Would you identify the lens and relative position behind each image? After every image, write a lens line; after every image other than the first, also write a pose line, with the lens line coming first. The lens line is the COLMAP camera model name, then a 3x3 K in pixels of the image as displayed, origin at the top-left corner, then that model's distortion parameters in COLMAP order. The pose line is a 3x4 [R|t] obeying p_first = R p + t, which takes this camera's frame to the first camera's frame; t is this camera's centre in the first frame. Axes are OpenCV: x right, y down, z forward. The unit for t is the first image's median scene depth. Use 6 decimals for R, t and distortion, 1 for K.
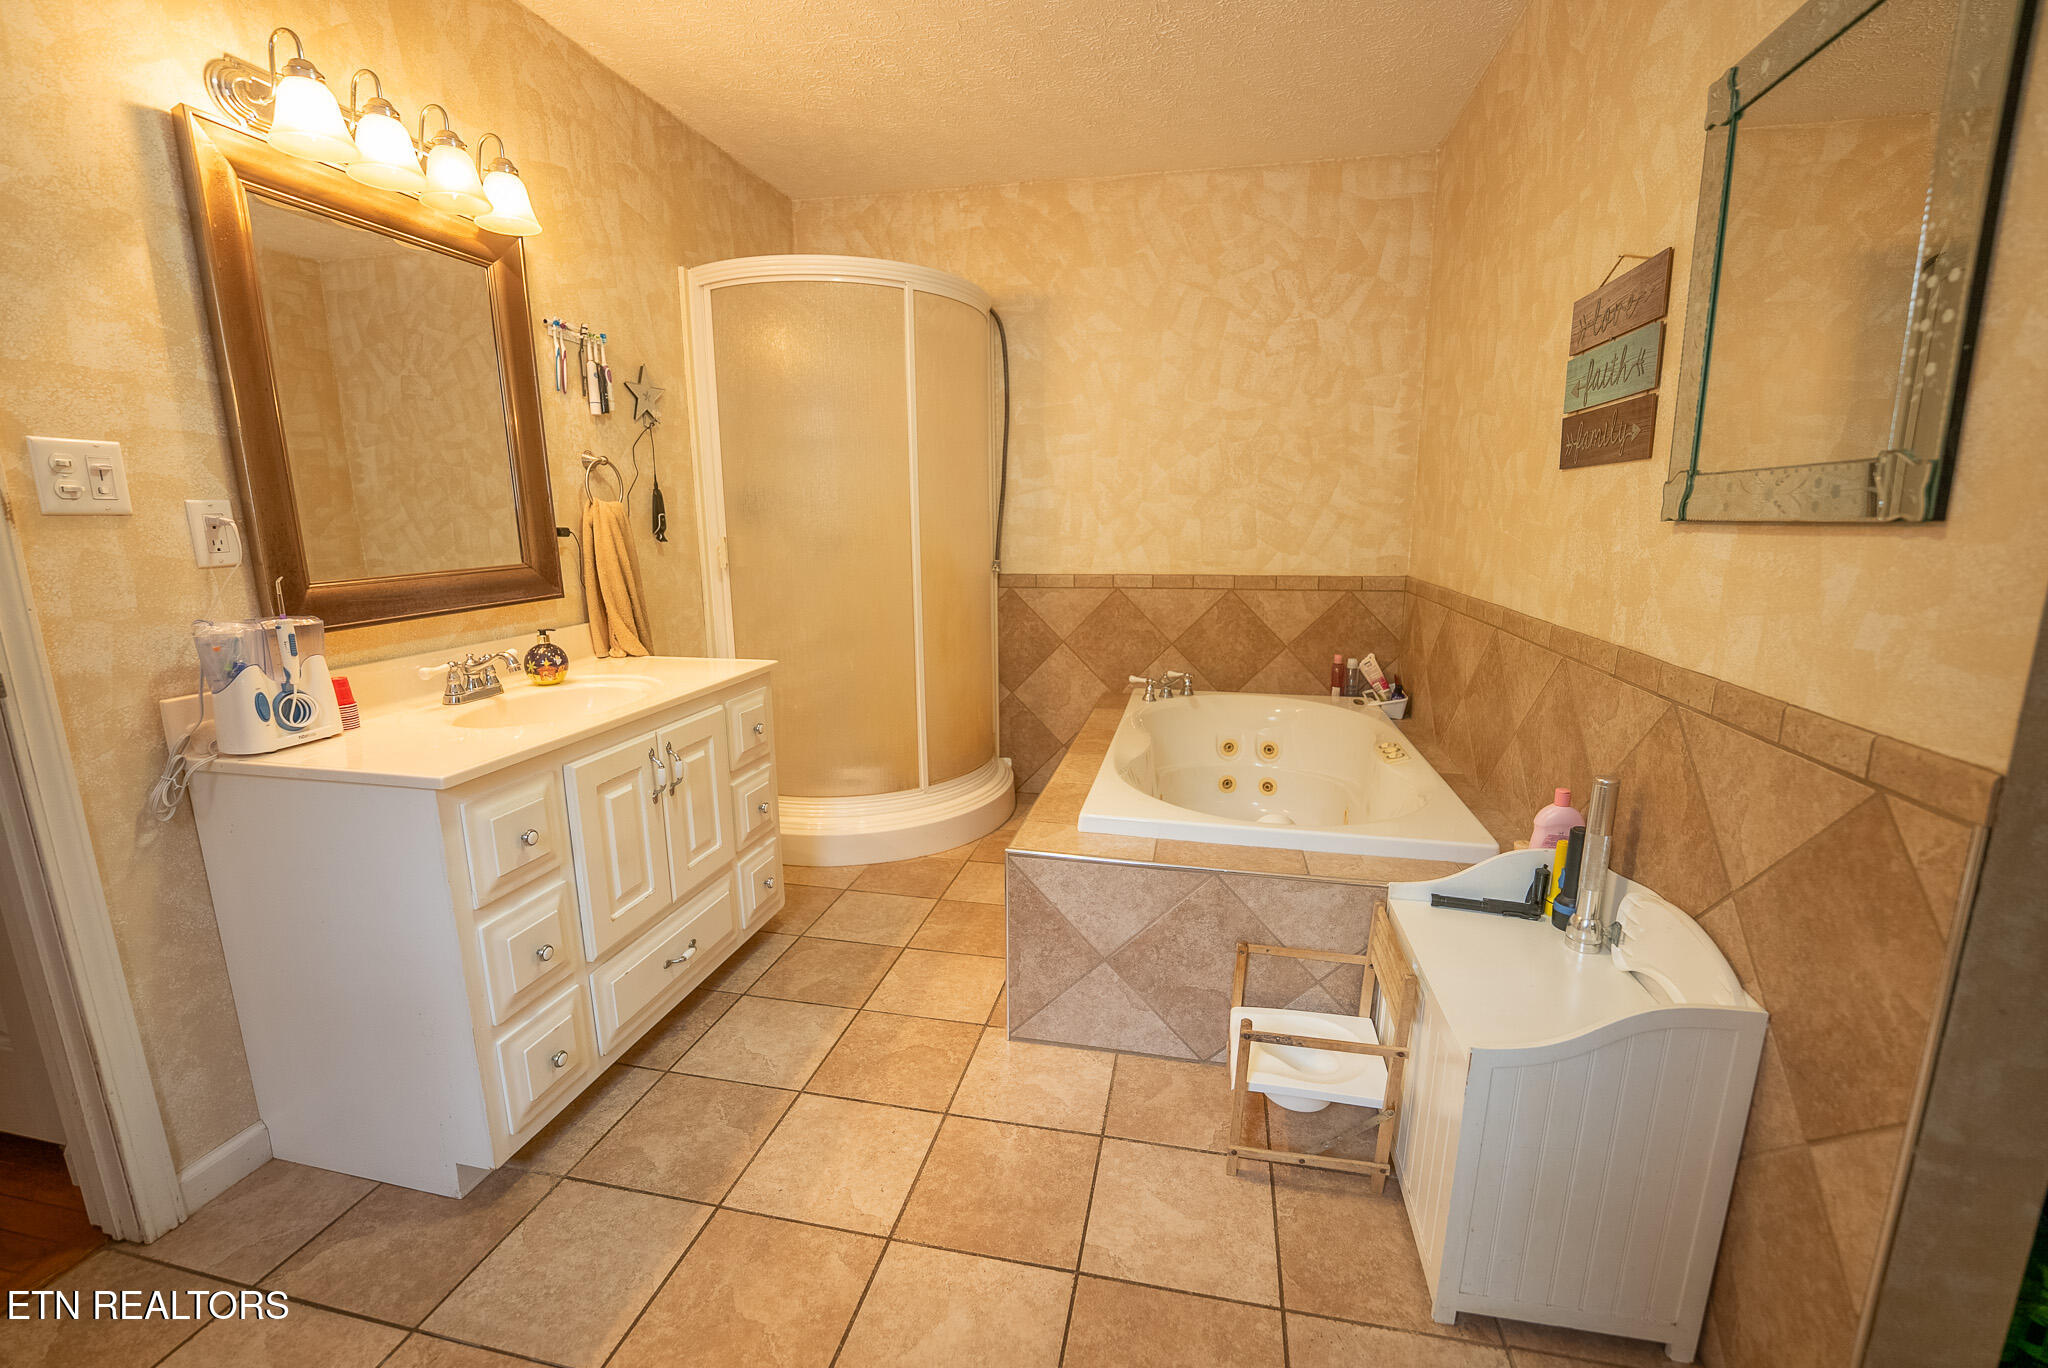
lens RADIAL K [[833.1, 0, 1016.3], [0, 833.1, 686.2], [0, 0, 1]] dist [-0.018940, -0.000094]
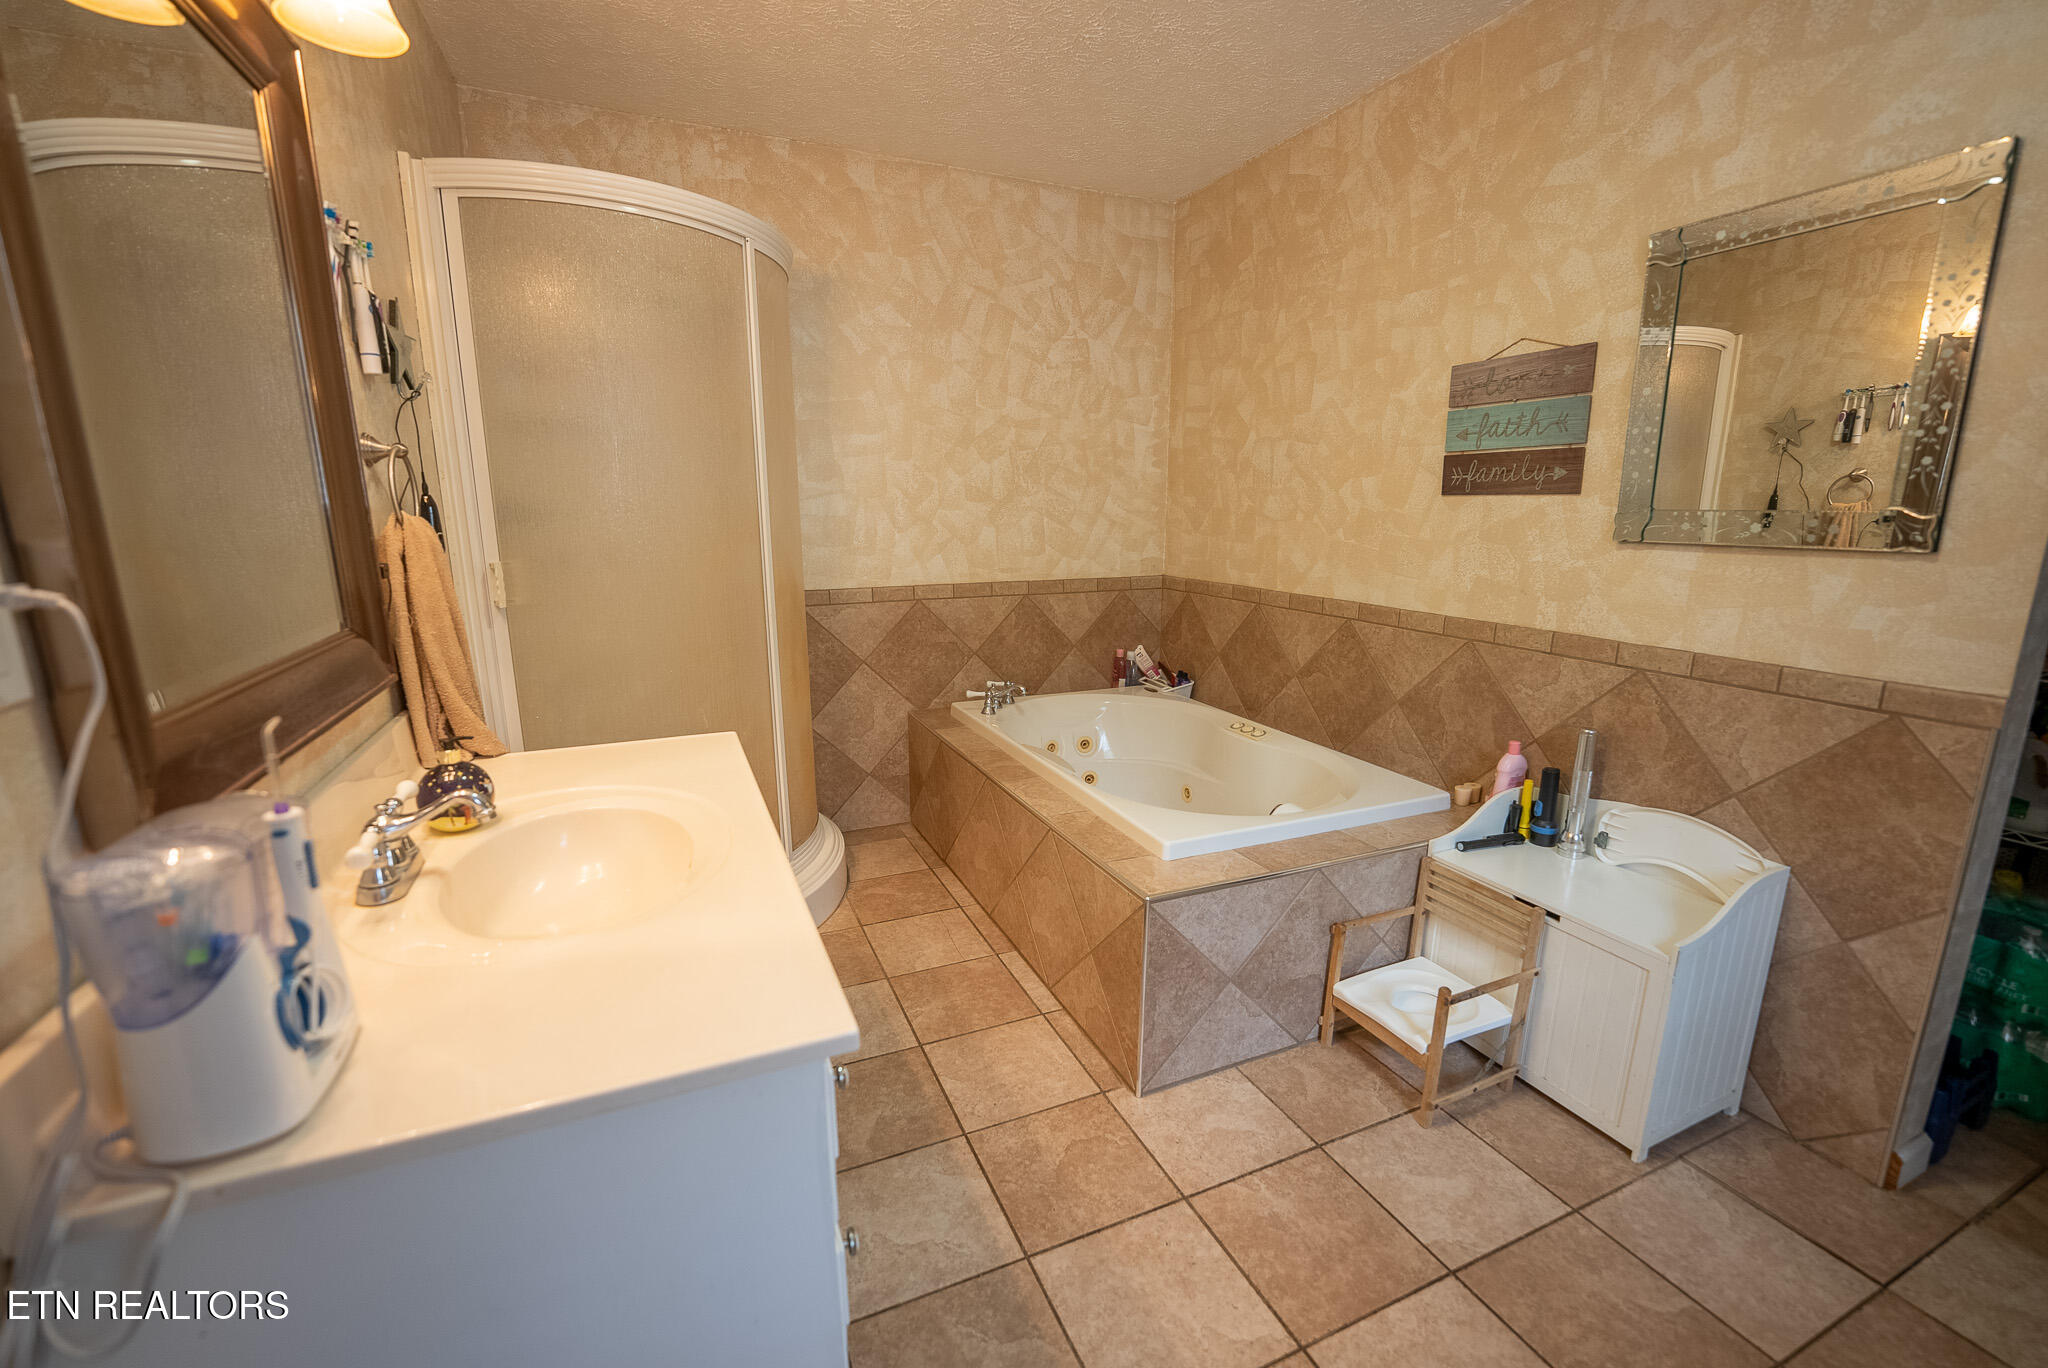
lens RADIAL K [[833.1, 0, 1016.3], [0, 833.1, 686.2], [0, 0, 1]] dist [-0.018940, -0.000094]
pose [[0.820048, -0.116714, 0.560267, -0.370661], [0.111612, 0.992801, 0.043455, -0.056500], [-0.561306, 0.026897, 0.827171, 0.181665]]
